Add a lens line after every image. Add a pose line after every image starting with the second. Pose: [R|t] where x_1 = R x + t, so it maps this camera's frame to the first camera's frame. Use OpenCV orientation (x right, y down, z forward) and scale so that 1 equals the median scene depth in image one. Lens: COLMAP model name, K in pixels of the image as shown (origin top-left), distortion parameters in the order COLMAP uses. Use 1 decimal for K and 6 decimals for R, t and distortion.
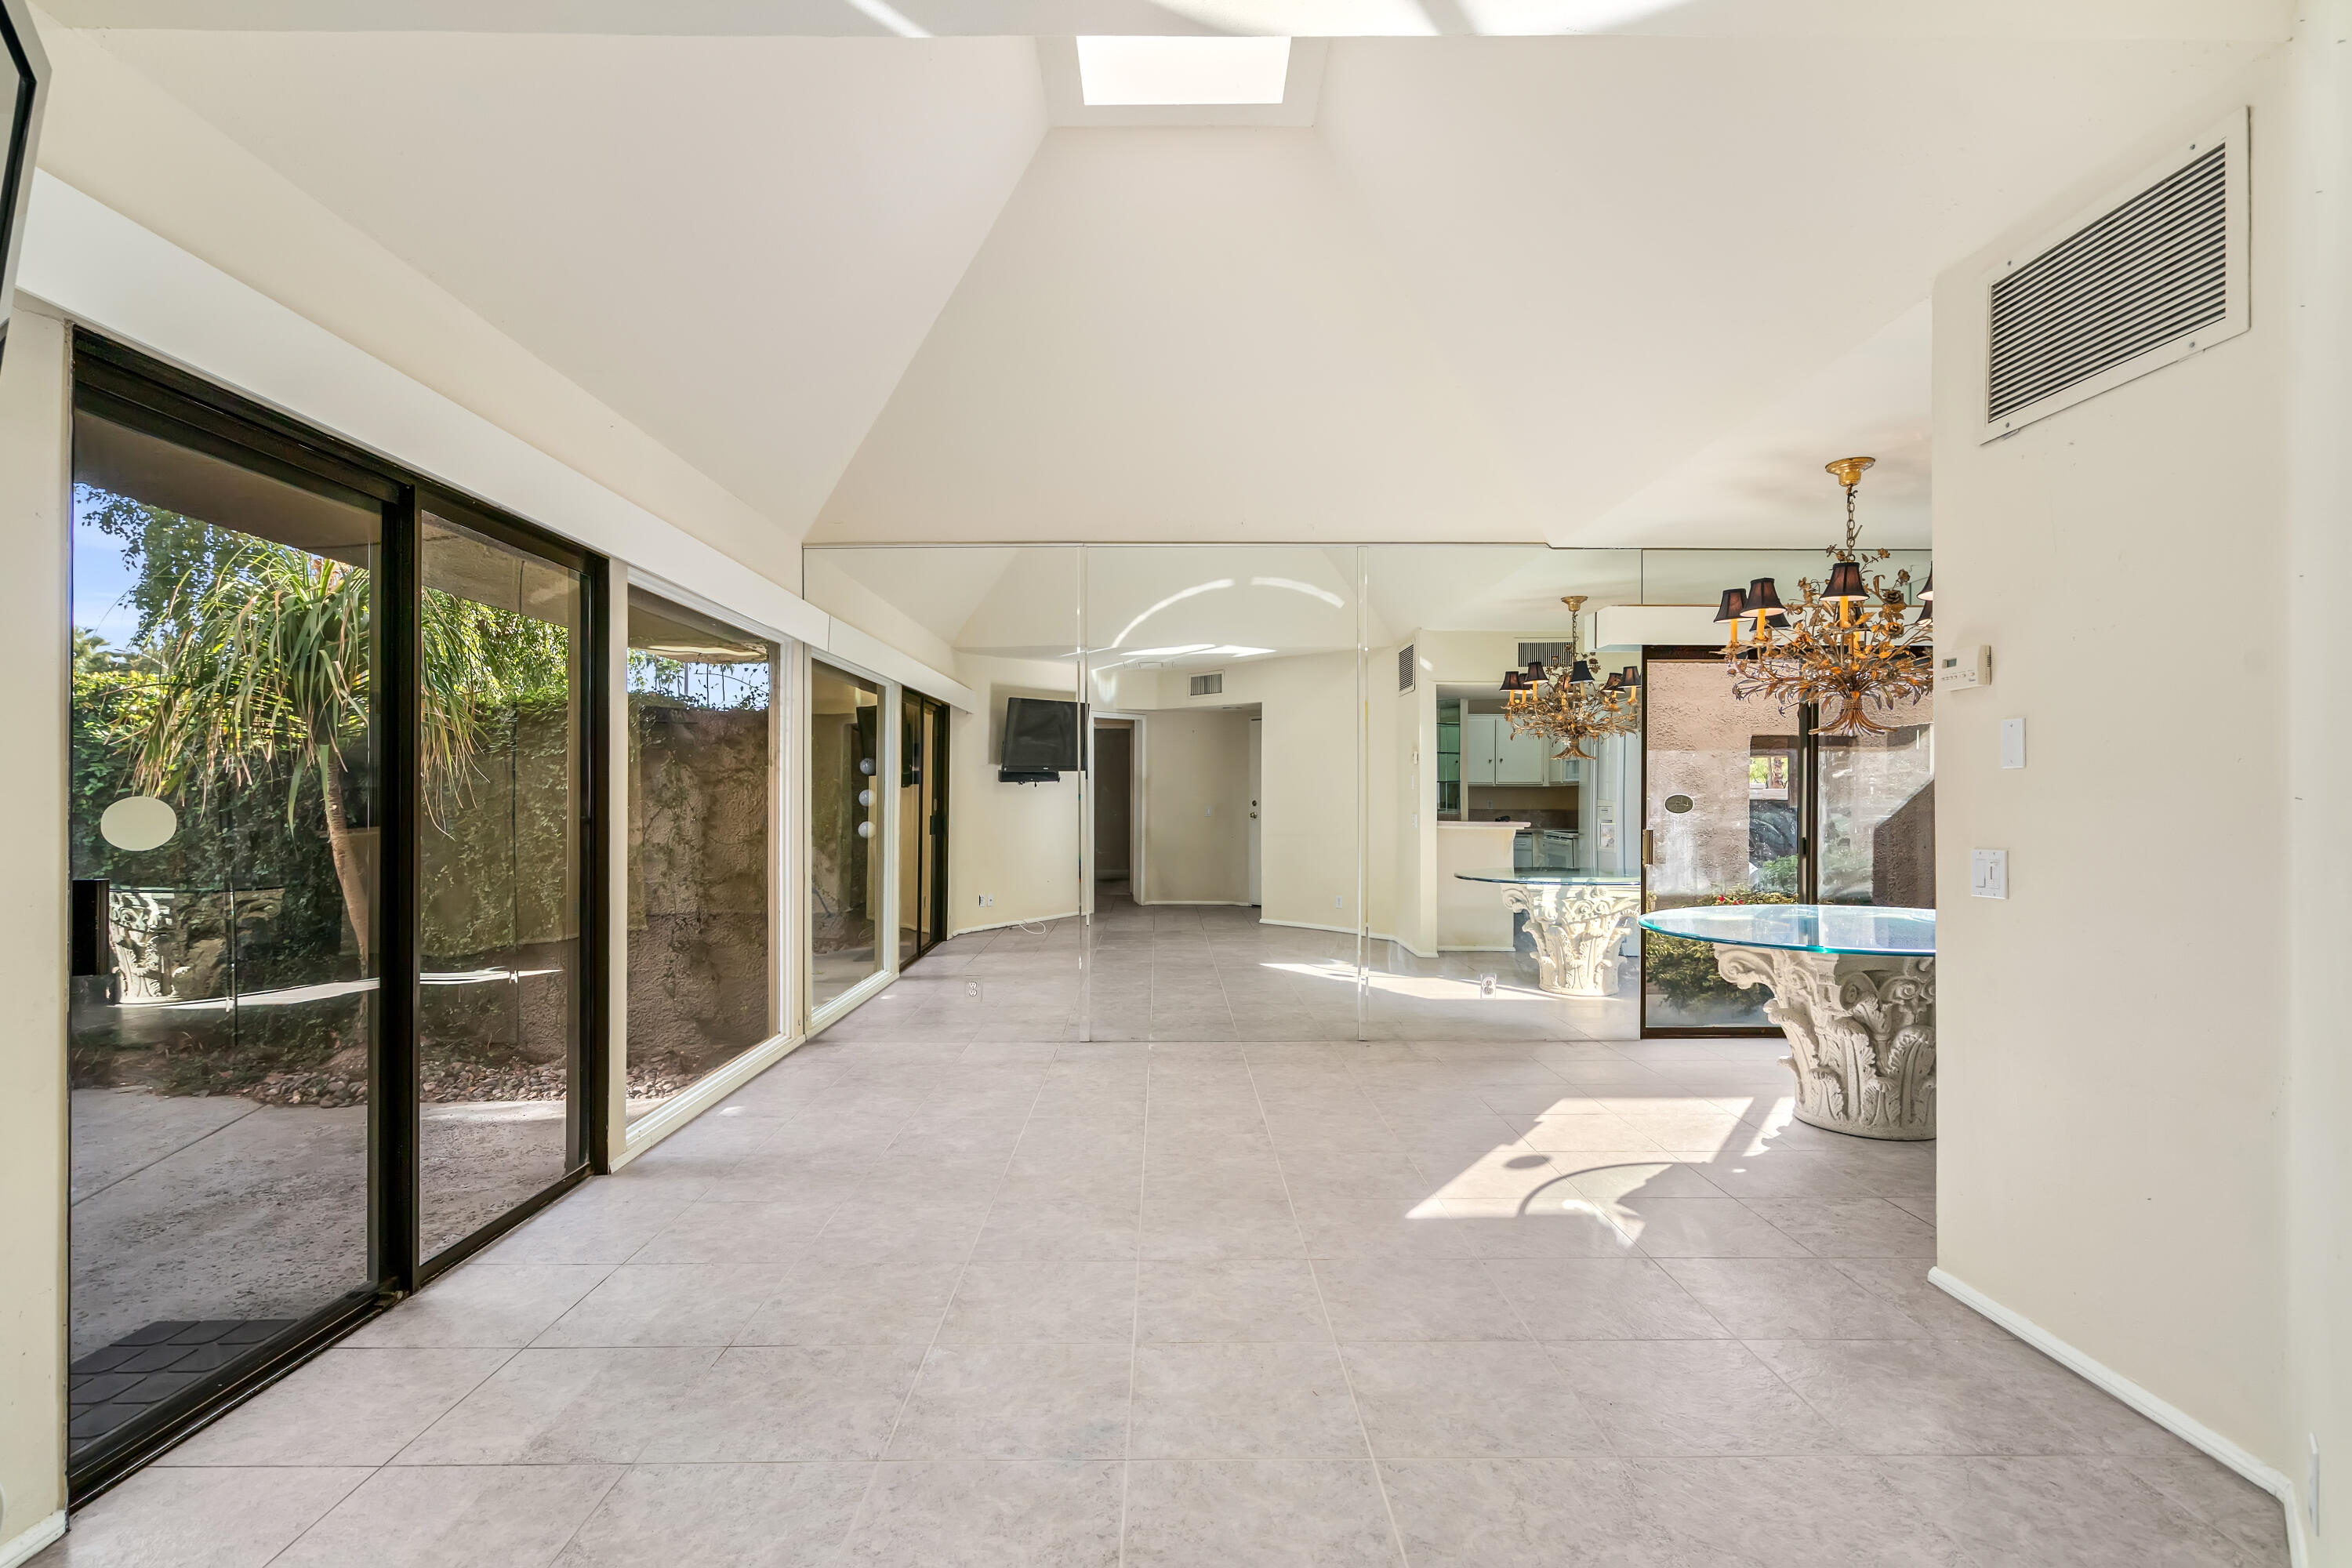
lens RADIAL K [[1128.4, 0, 1173.1], [0, 1128.4, 802.4], [0, 0, 1]] dist [-0.001004, 0.001324]
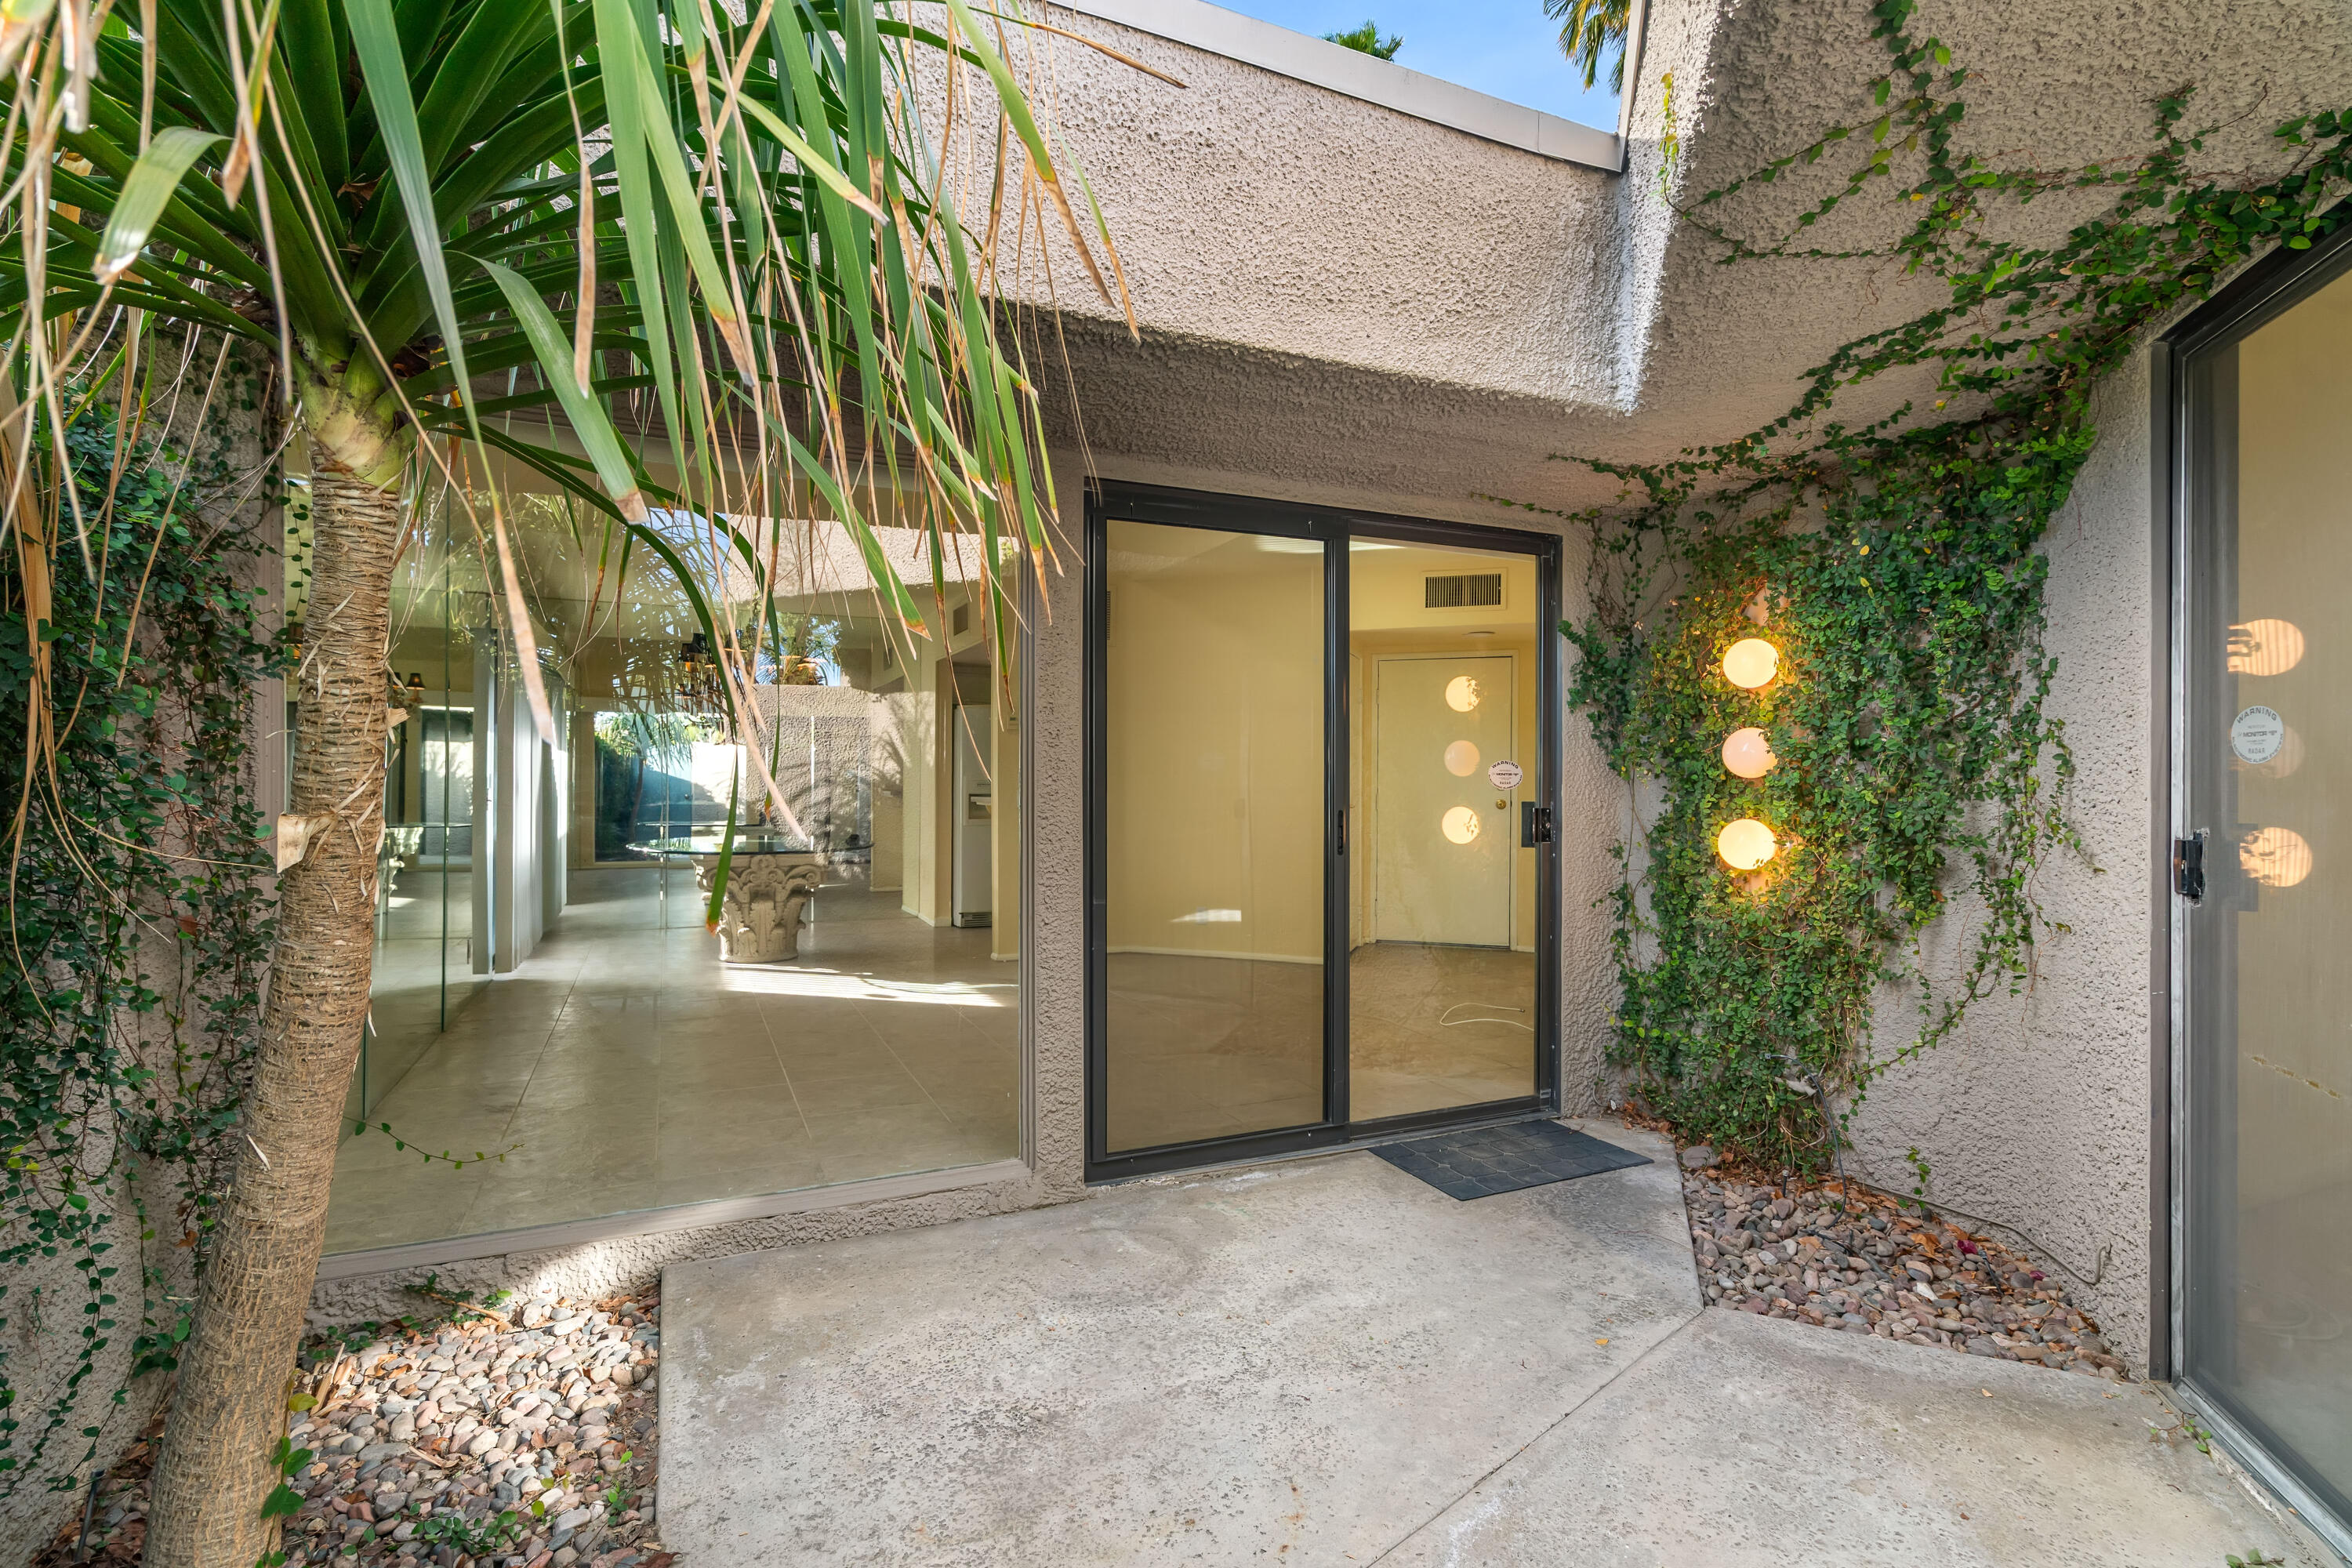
lens RADIAL K [[1126.7, 0, 1116.2], [0, 1126.7, 782.3], [0, 0, 1]] dist [0.000402, 0.000307]
pose [[-0.381059, -0.002891, 0.924546, -0.990260], [-0.004423, 0.999989, 0.001304, 0.009826], [-0.924540, -0.003592, -0.381067, 0.953525]]
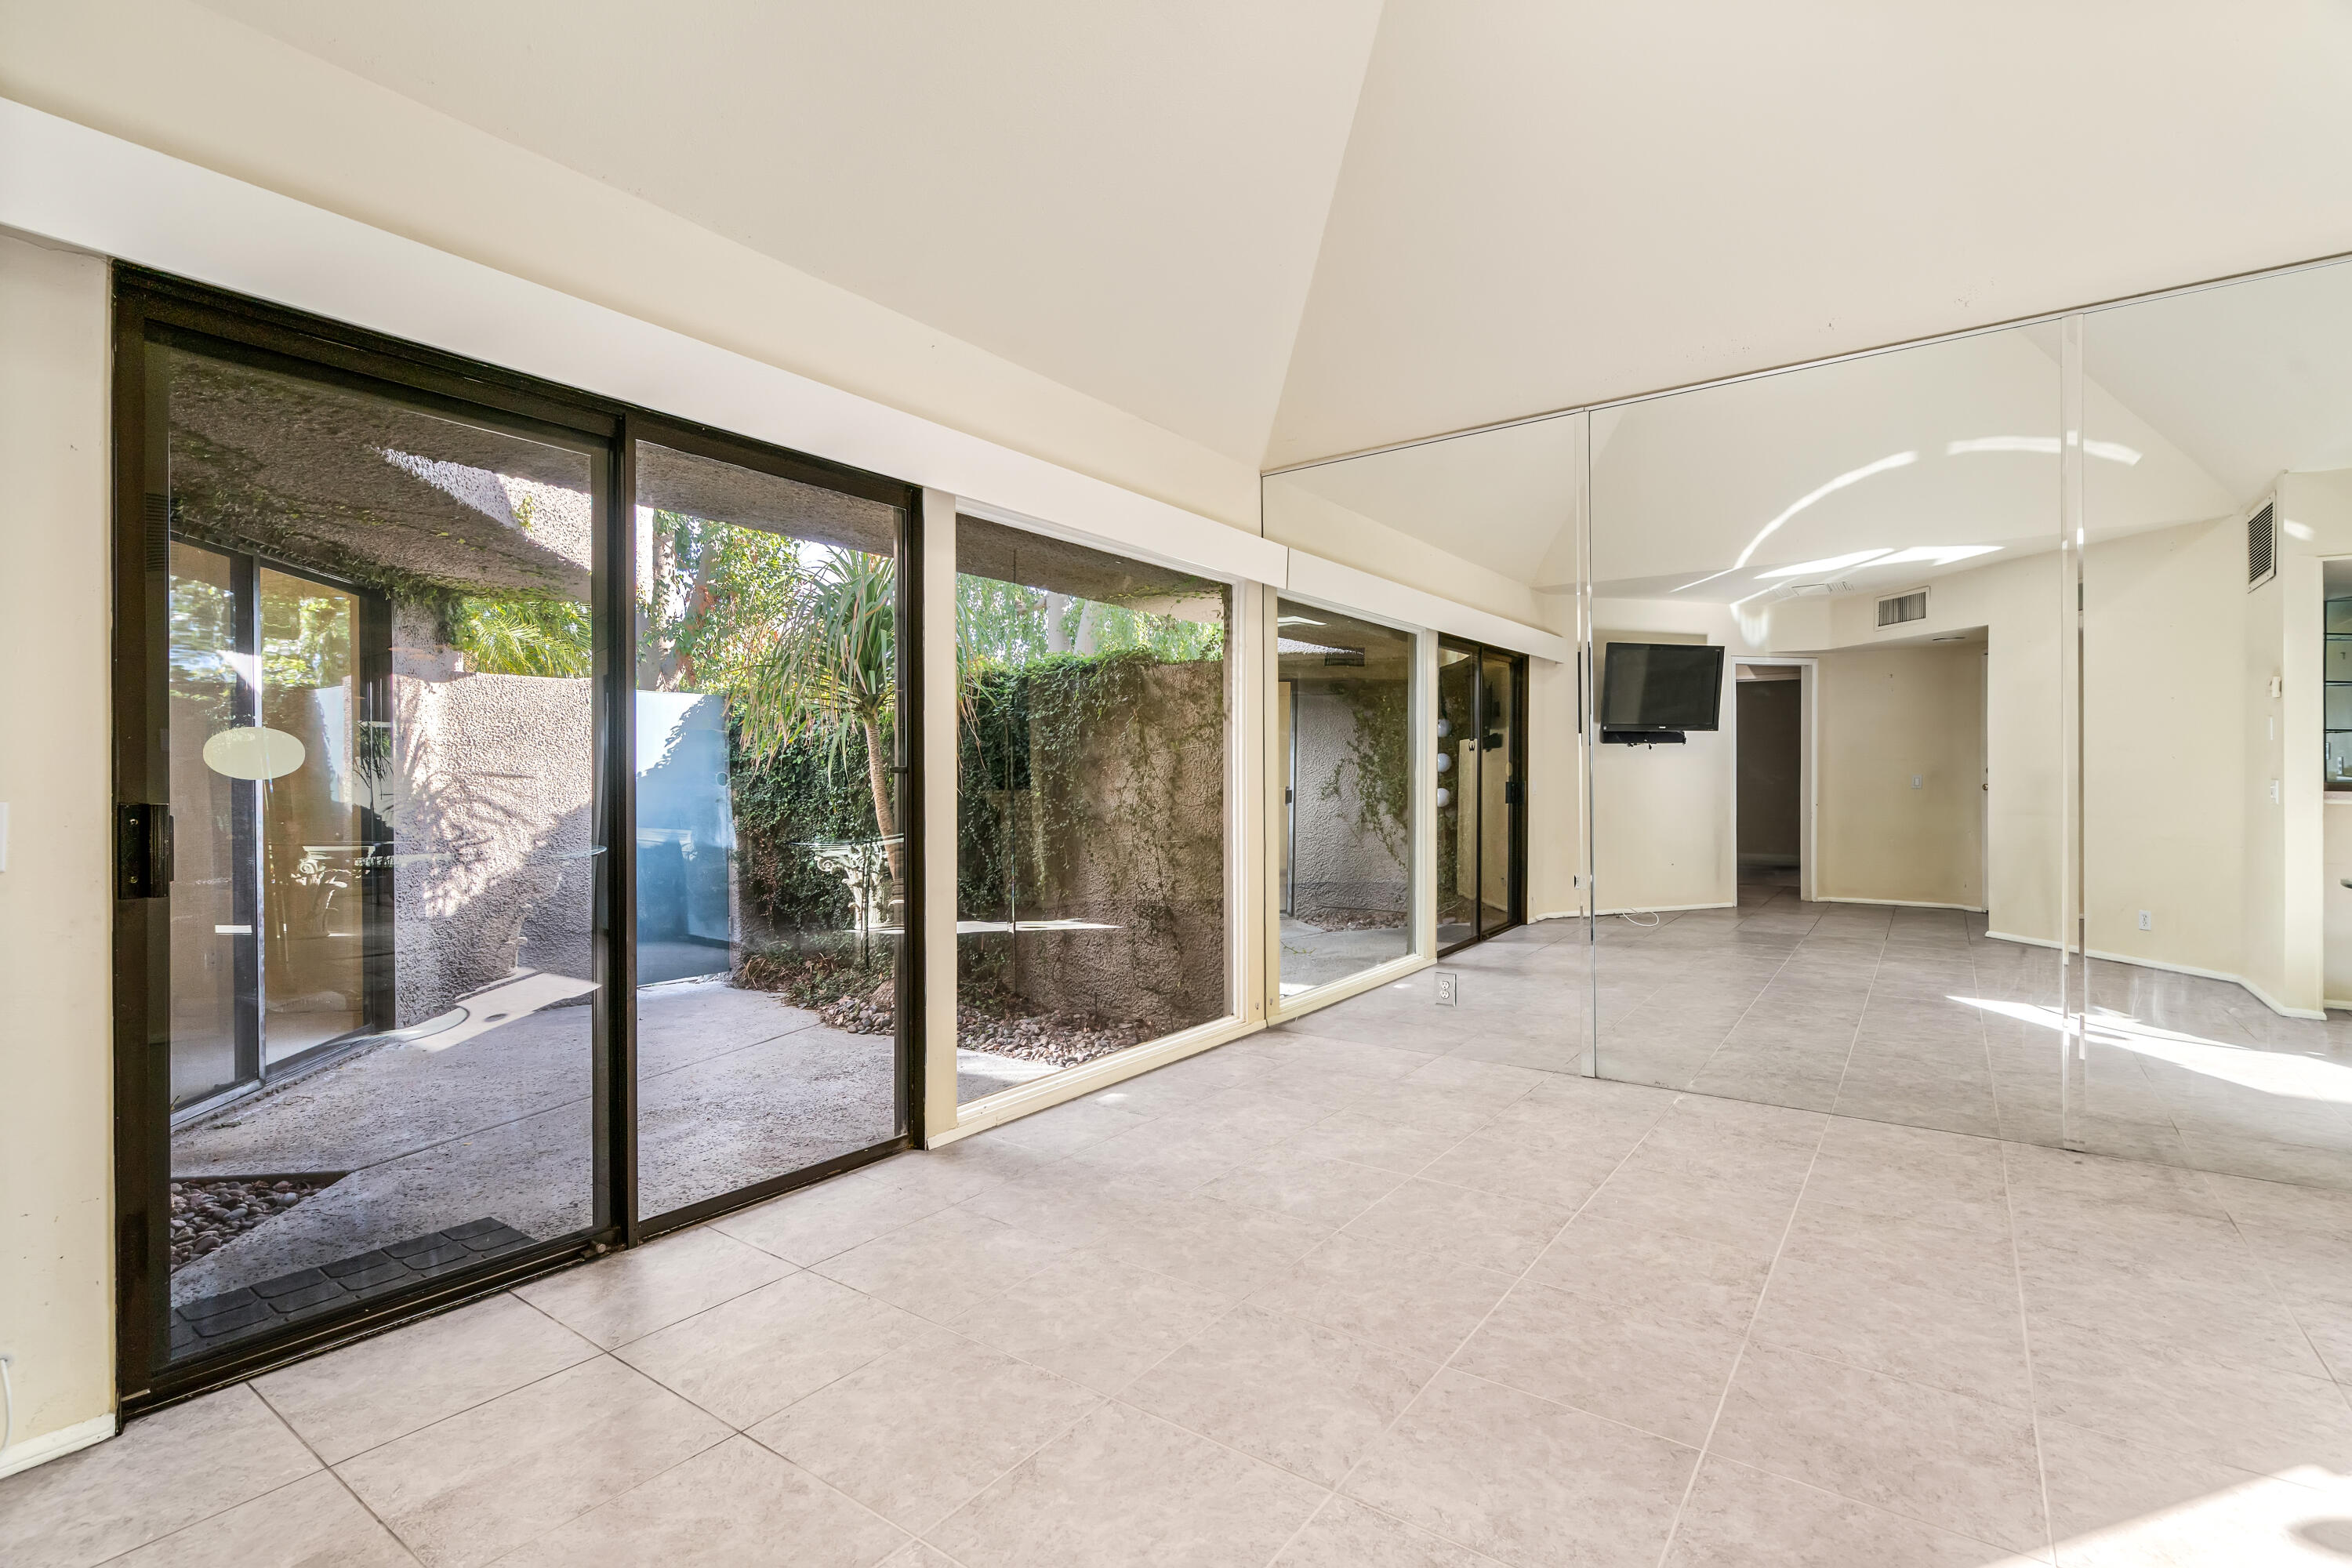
lens RADIAL K [[1096.4, 0, 1161.1], [0, 1096.4, 780.3], [0, 0, 1]] dist [-0.001730, 0.001775]
pose [[0.804682, -0.001918, -0.593703, 0.139843], [0.001118, 0.999998, -0.001716, 0.019400], [0.593705, 0.000717, 0.804683, 0.282163]]
